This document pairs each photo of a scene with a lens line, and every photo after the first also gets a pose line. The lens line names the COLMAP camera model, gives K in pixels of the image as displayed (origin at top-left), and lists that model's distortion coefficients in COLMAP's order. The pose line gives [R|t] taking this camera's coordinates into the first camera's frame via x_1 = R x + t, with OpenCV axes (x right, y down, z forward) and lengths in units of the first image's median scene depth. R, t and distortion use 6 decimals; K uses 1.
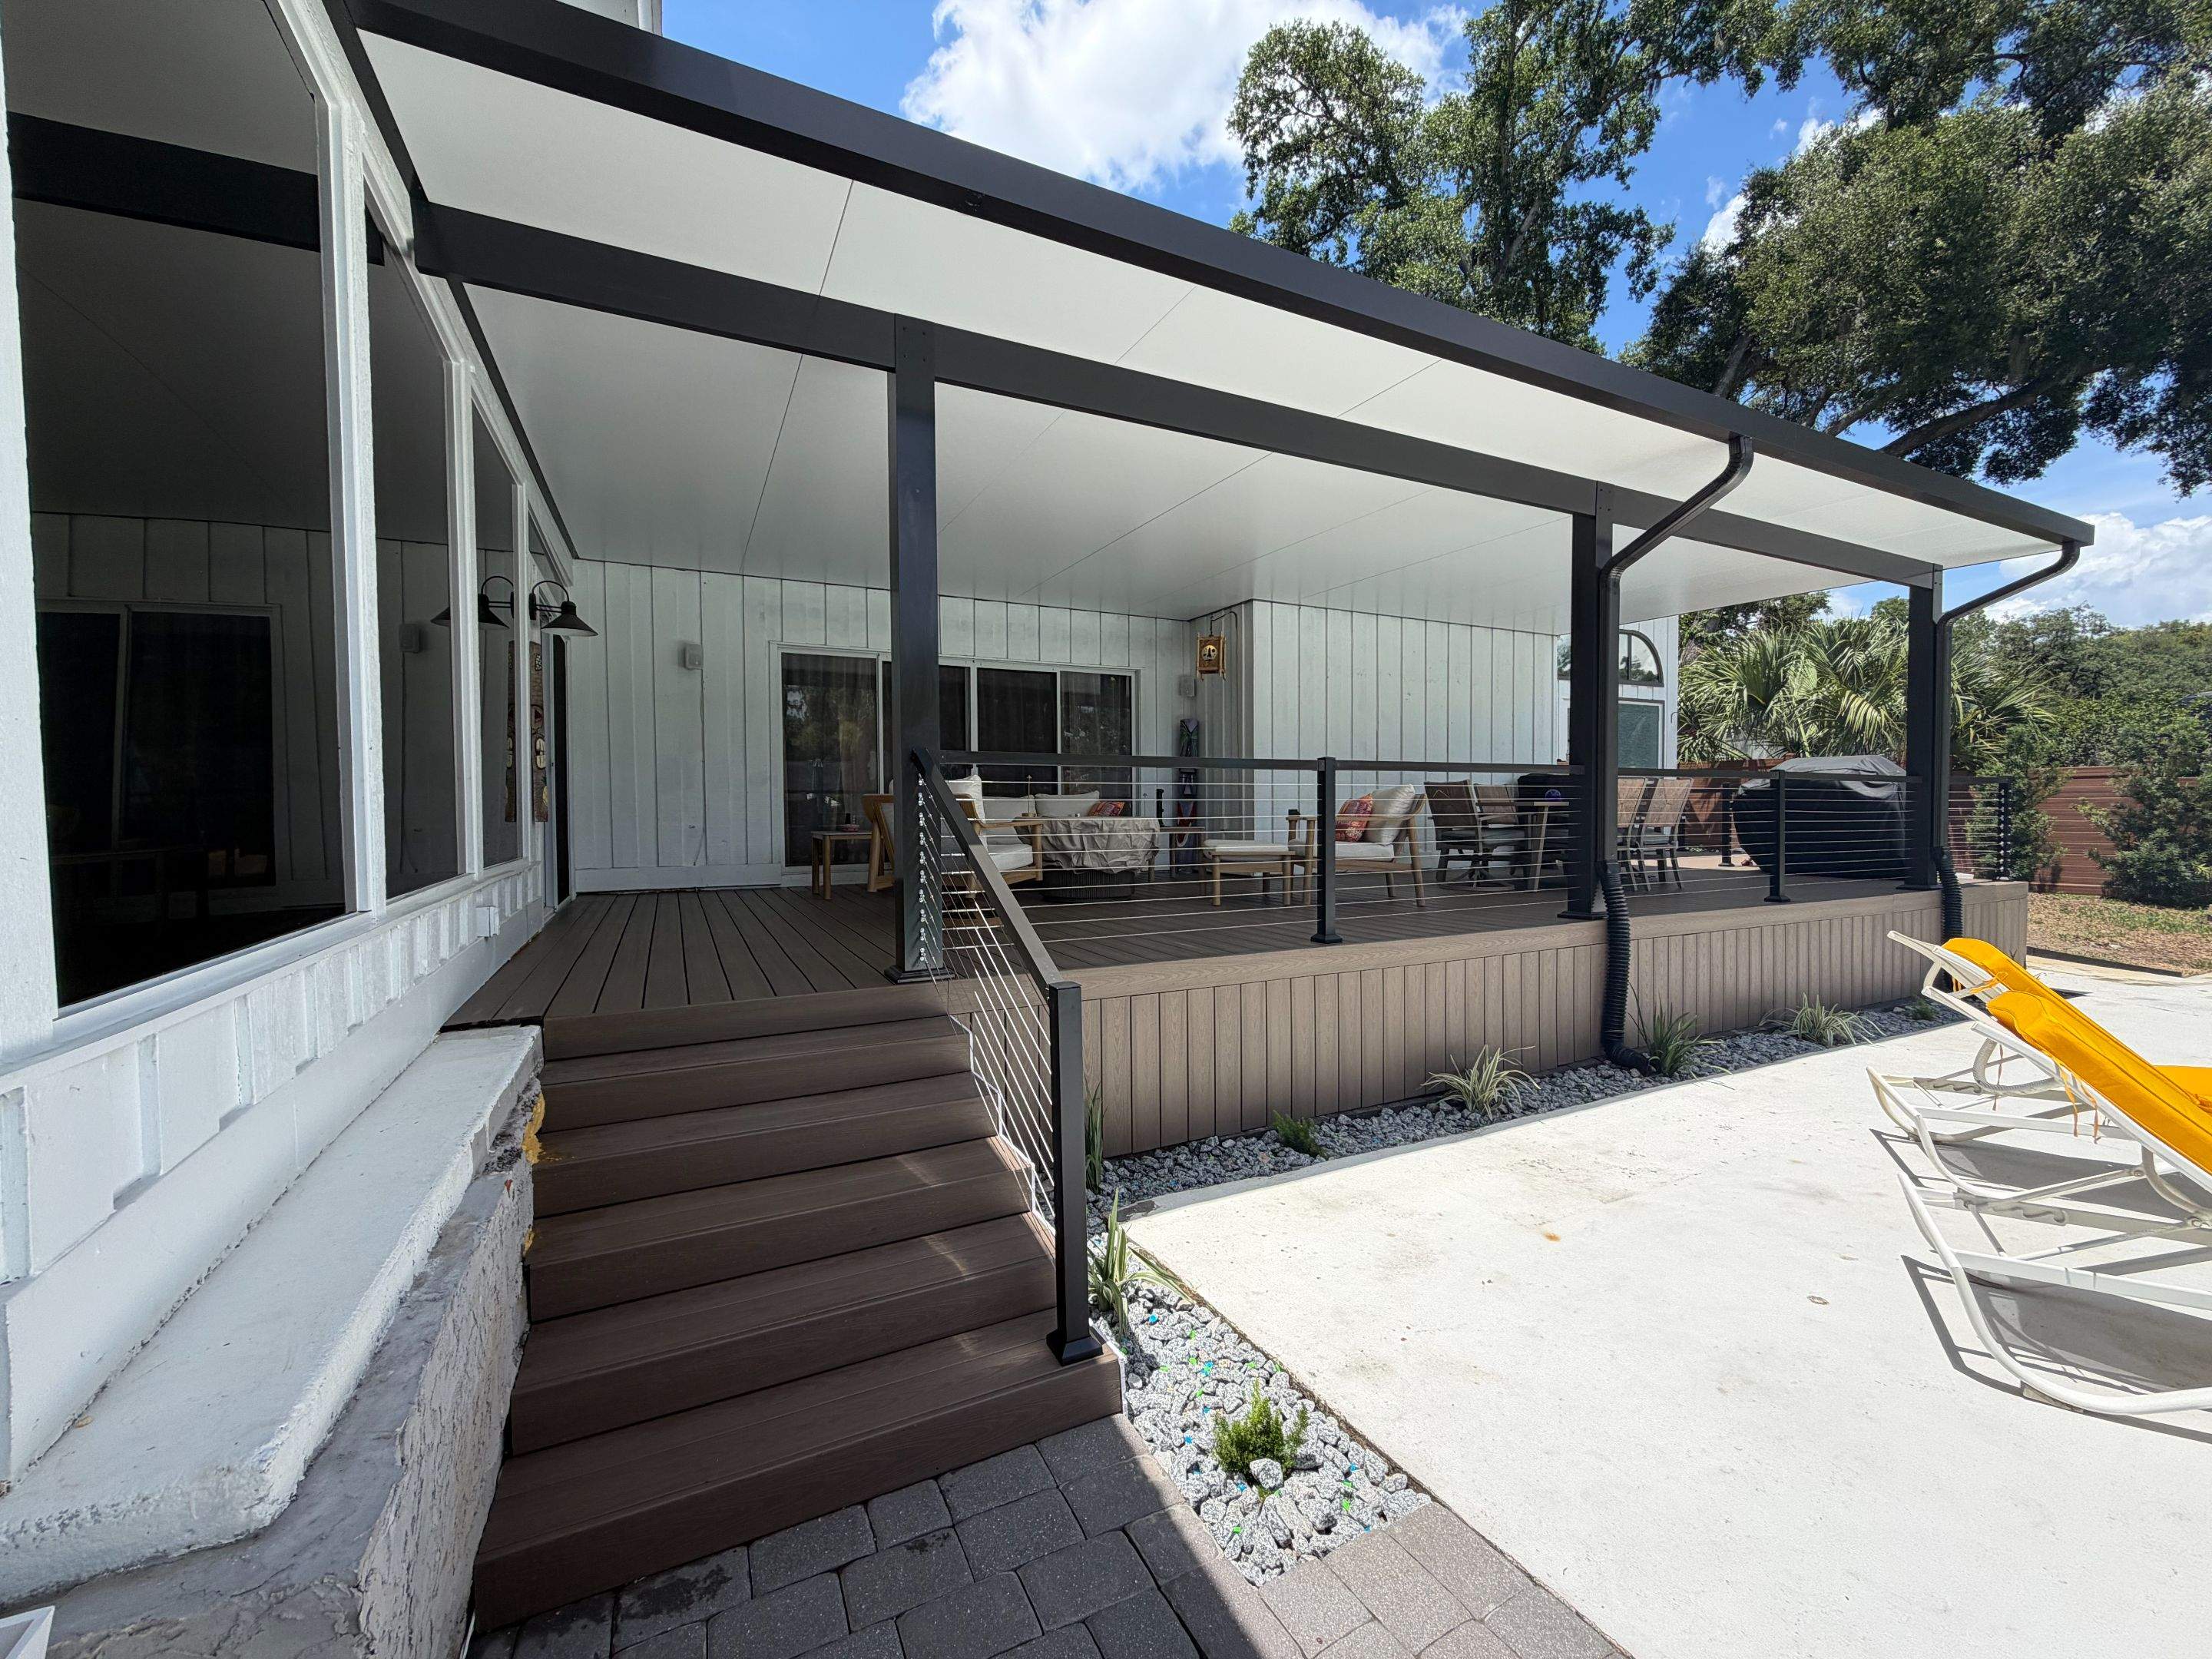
lens RADIAL K [[877.4, 0, 1099.1], [0, 877.4, 831.7], [0, 0, 1]] dist [-0.001175, -0.000102]
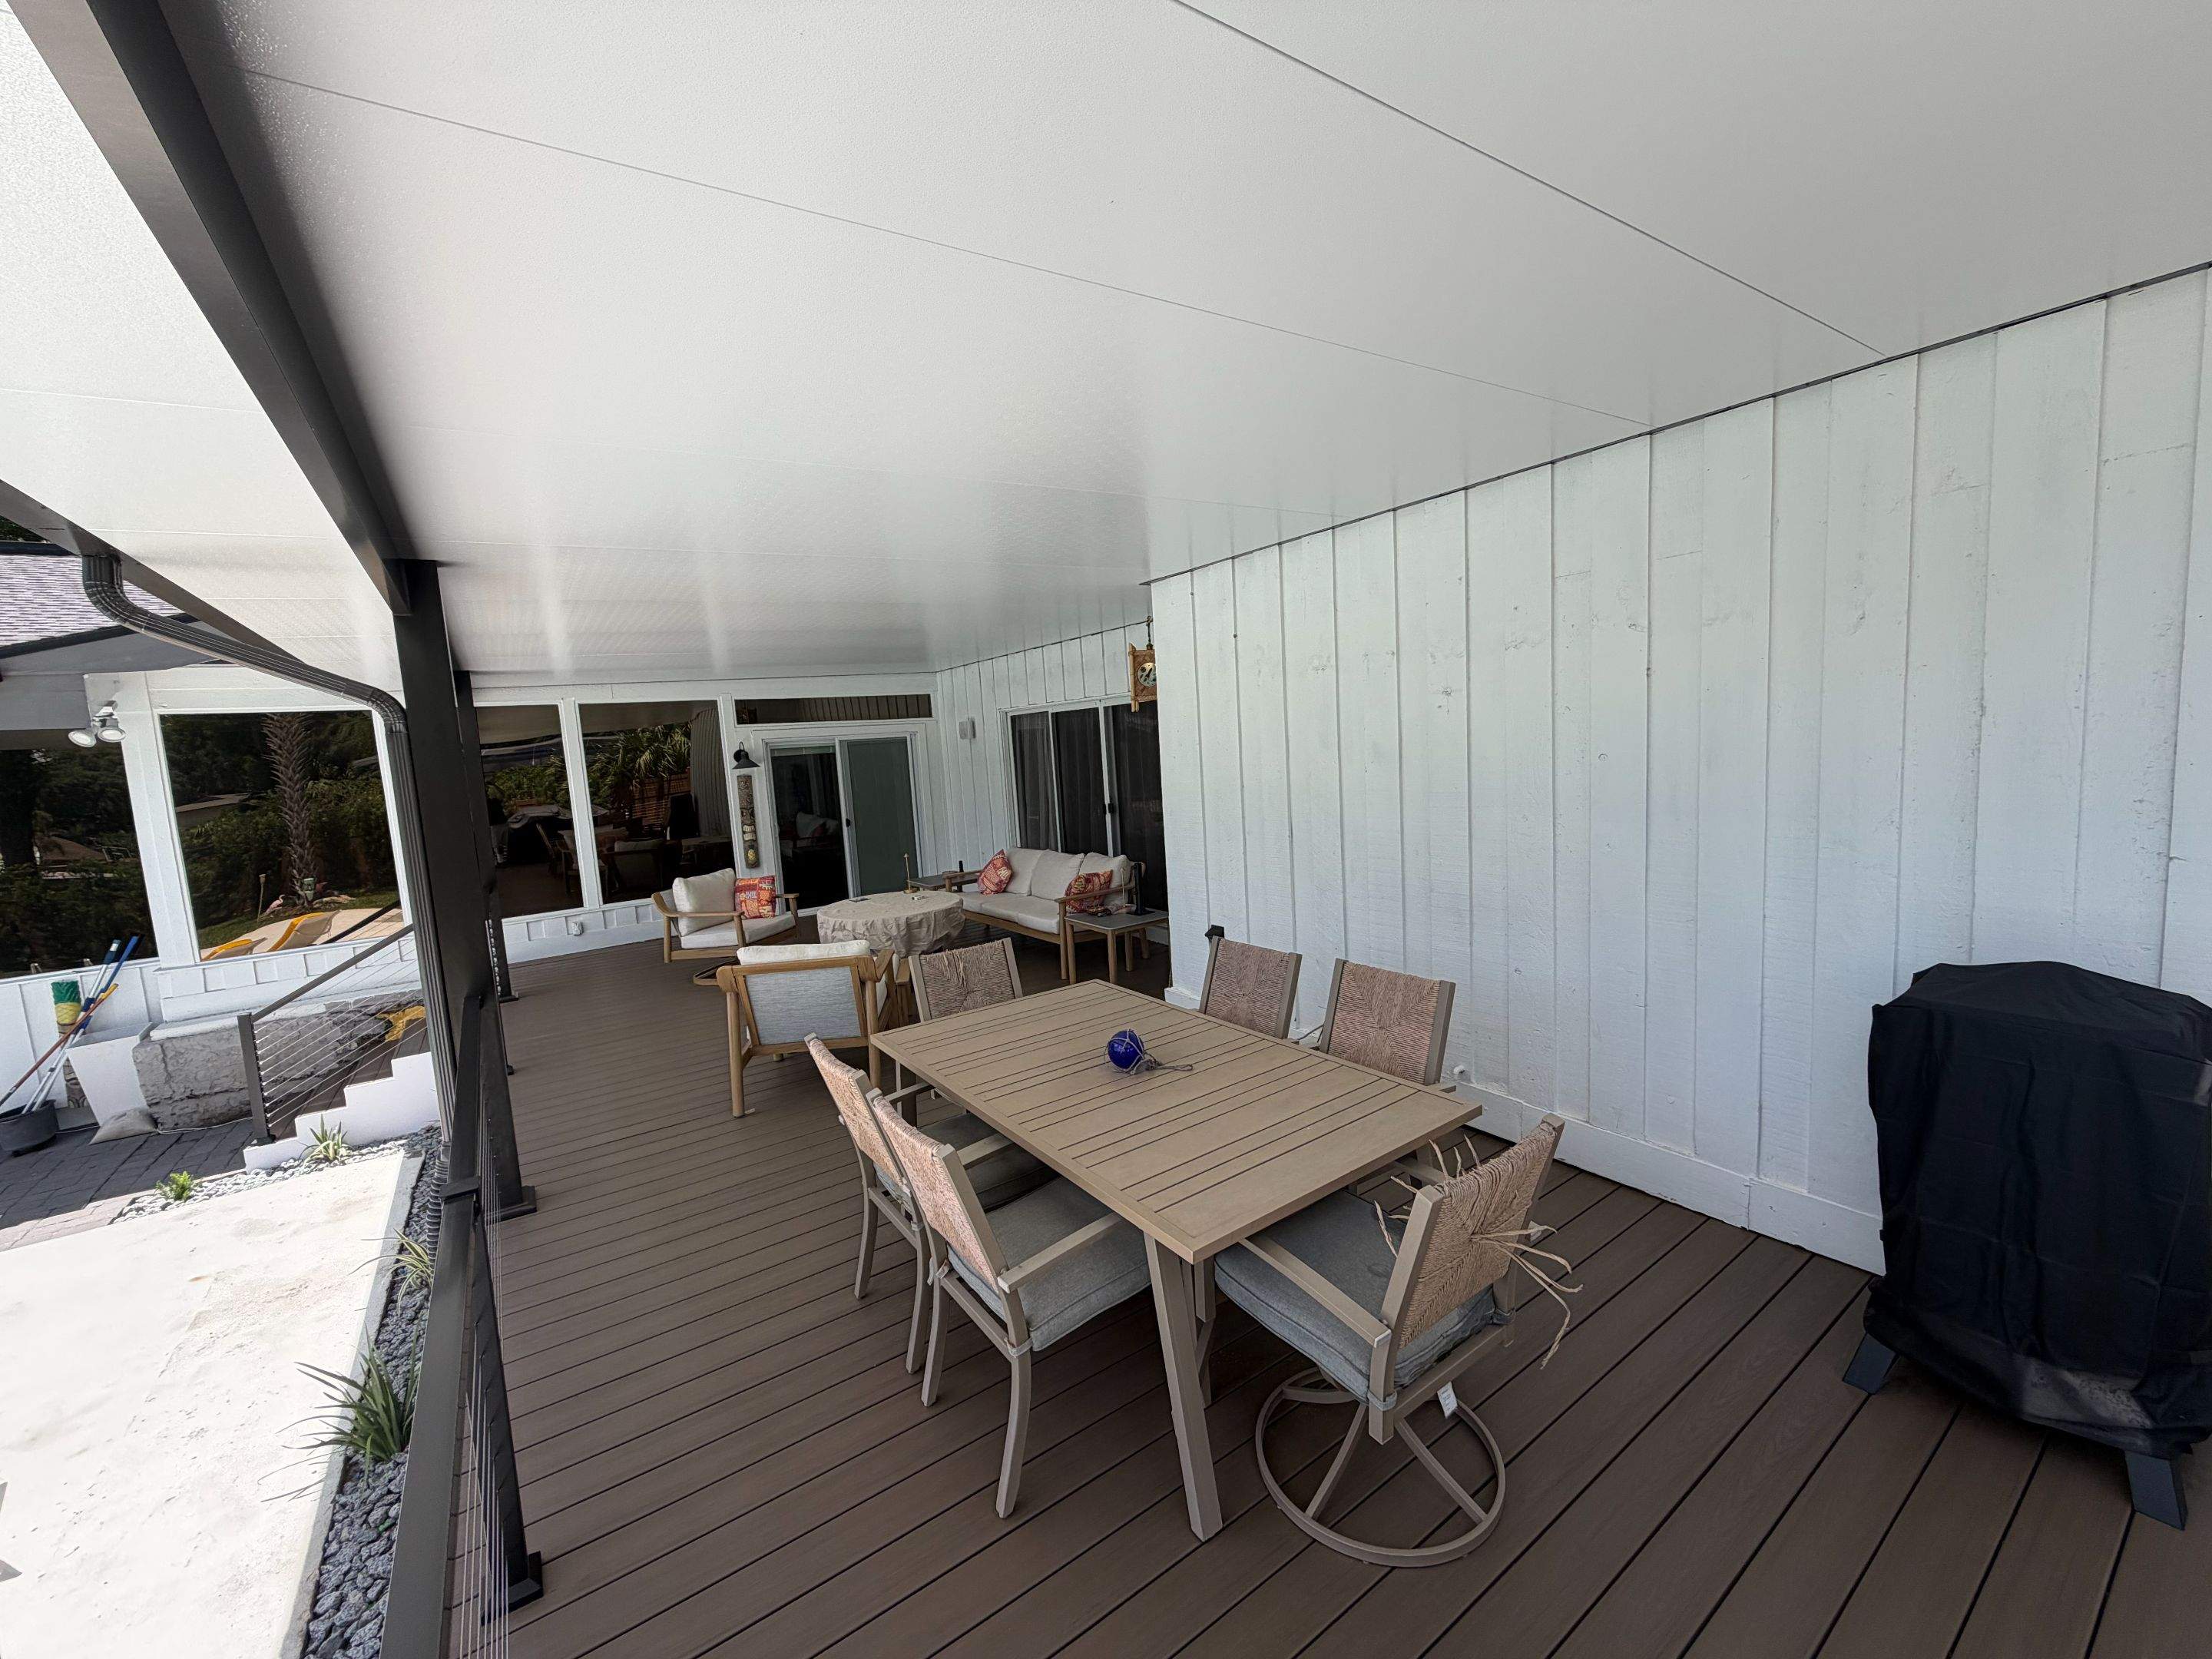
lens RADIAL K [[883.1, 0, 1114.2], [0, 883.1, 836.1], [0, 0, 1]] dist [-0.000972, -0.000593]
pose [[0.151884, 0.108611, -0.982413, 1.092556], [0.035027, 0.992728, 0.115167, -0.217562], [0.987777, -0.051903, 0.146975, 1.192318]]
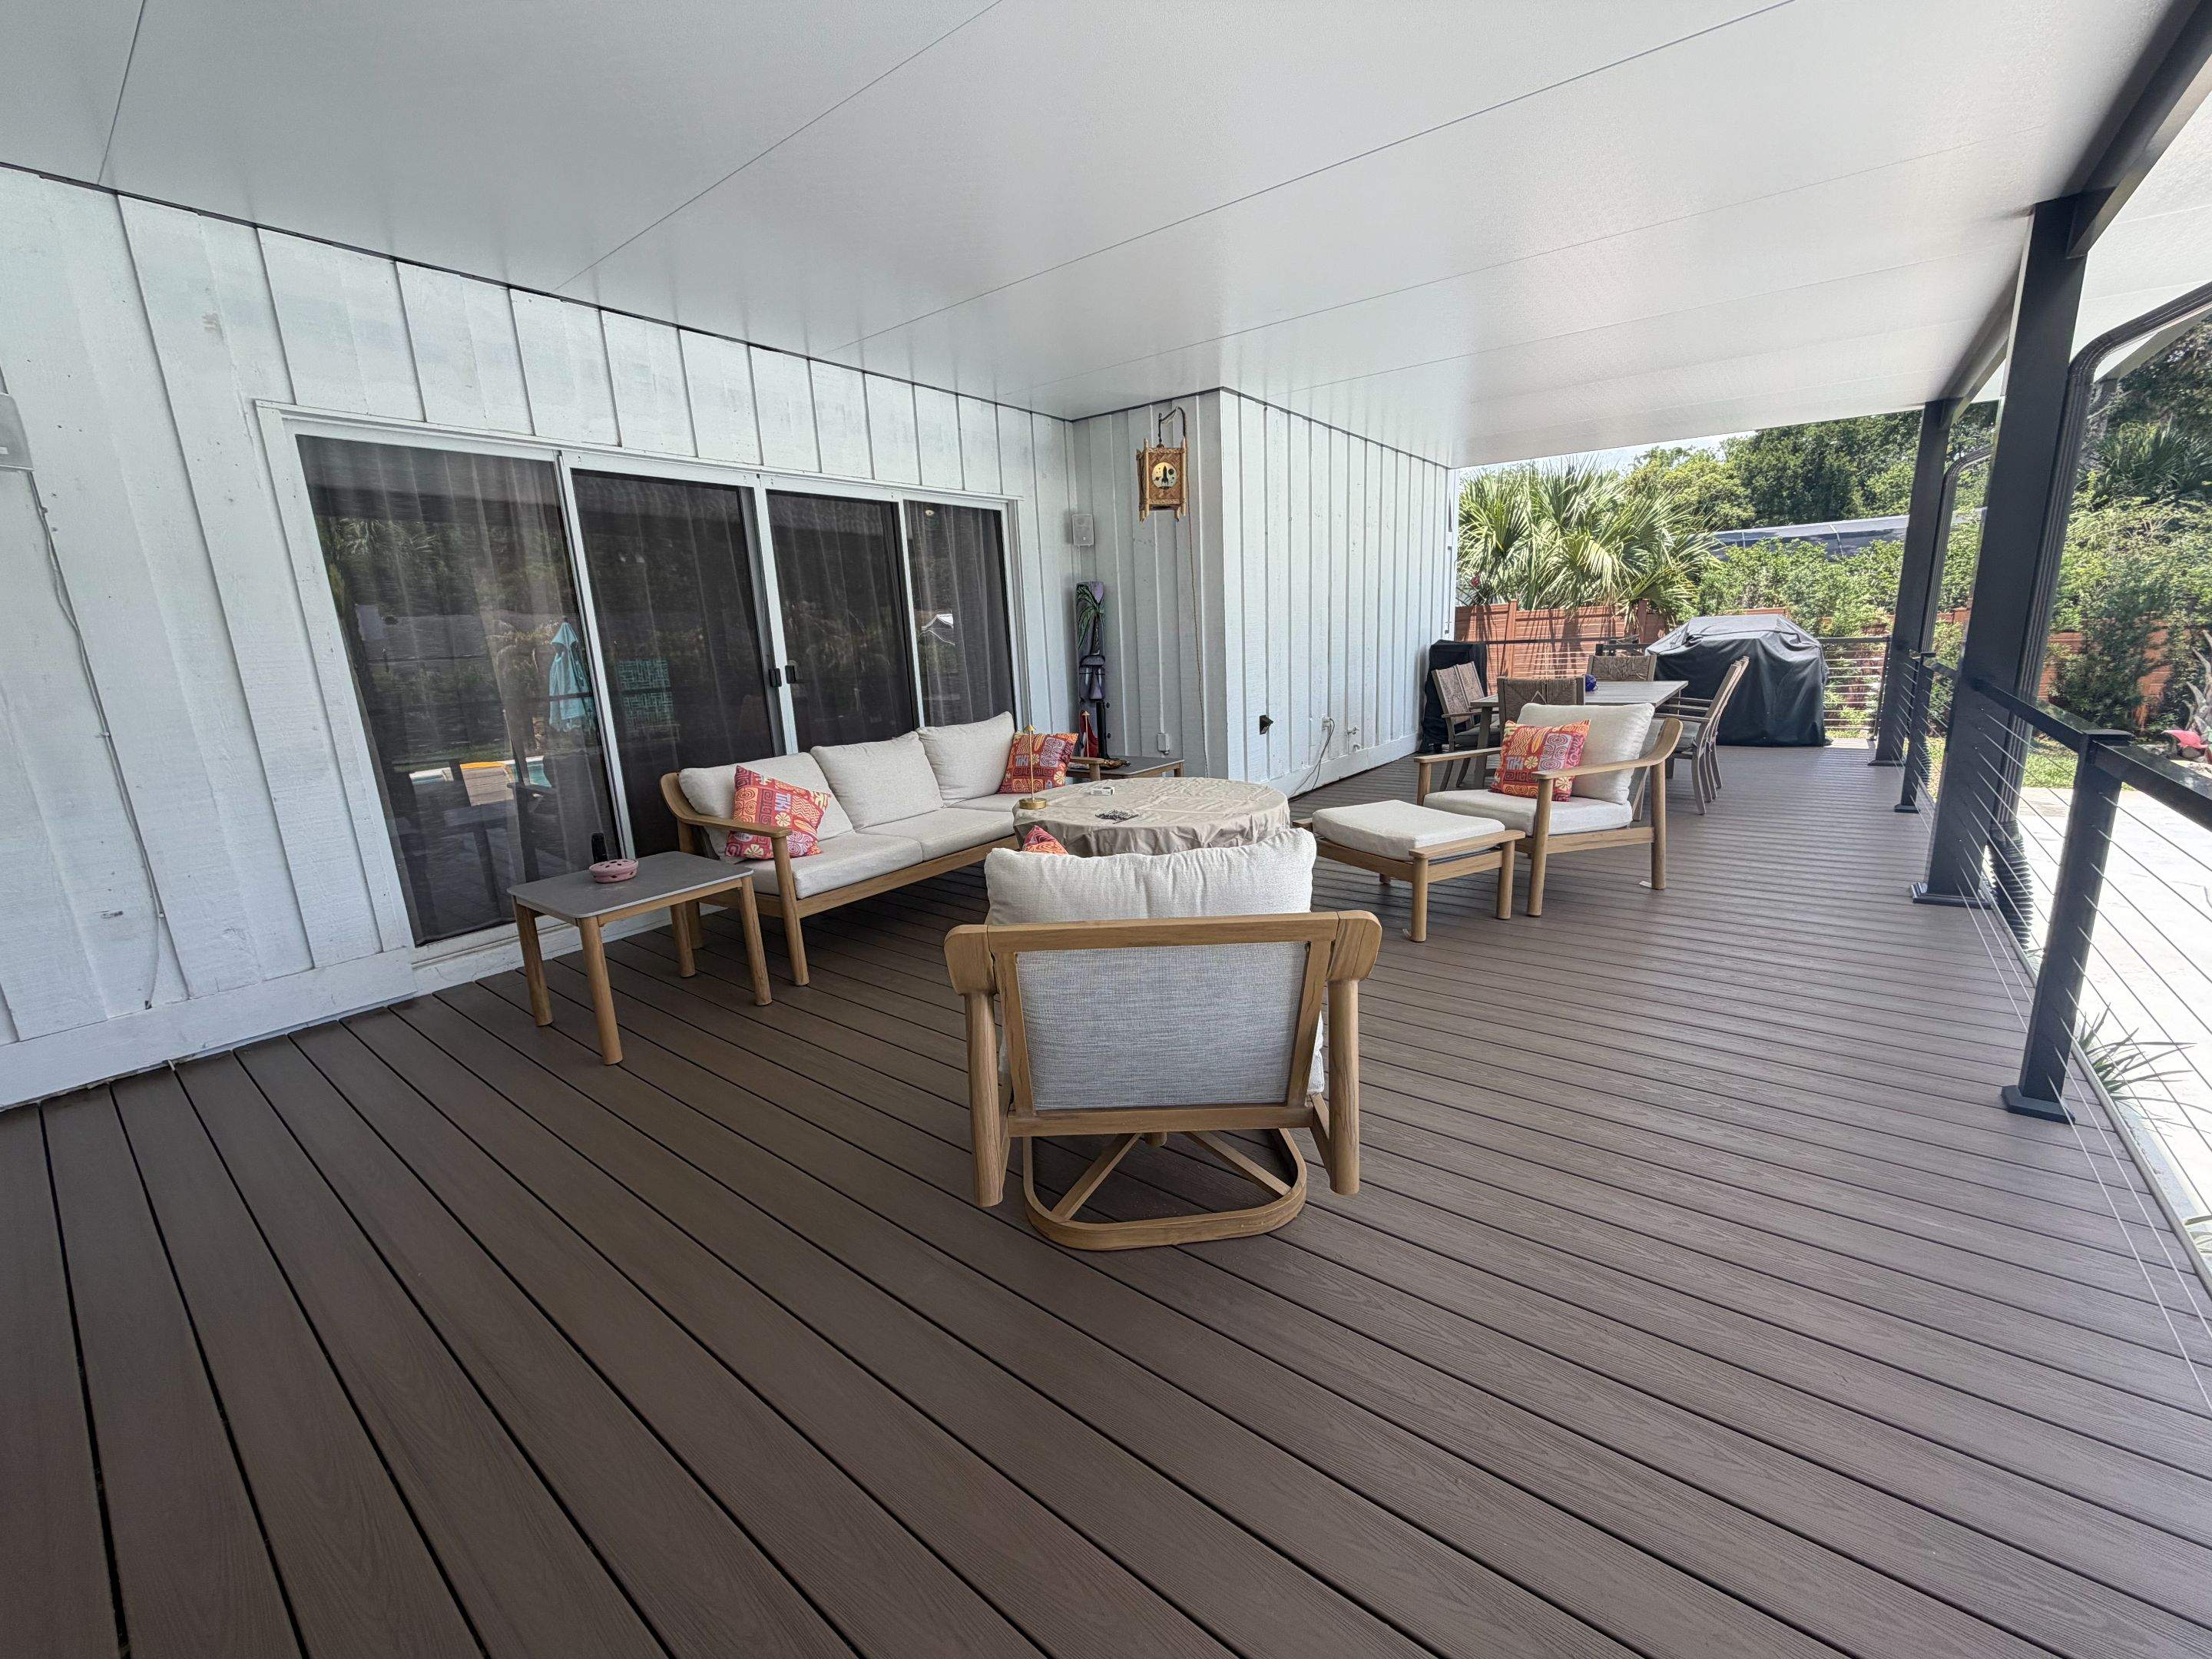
lens RADIAL K [[877.4, 0, 1099.1], [0, 877.4, 831.7], [0, 0, 1]] dist [-0.001175, -0.000102]
pose [[0.898691, -0.131549, 0.418388, -0.282904], [0.054507, 0.980062, 0.191070, -0.105821], [-0.435181, -0.148908, 0.887944, 0.583860]]
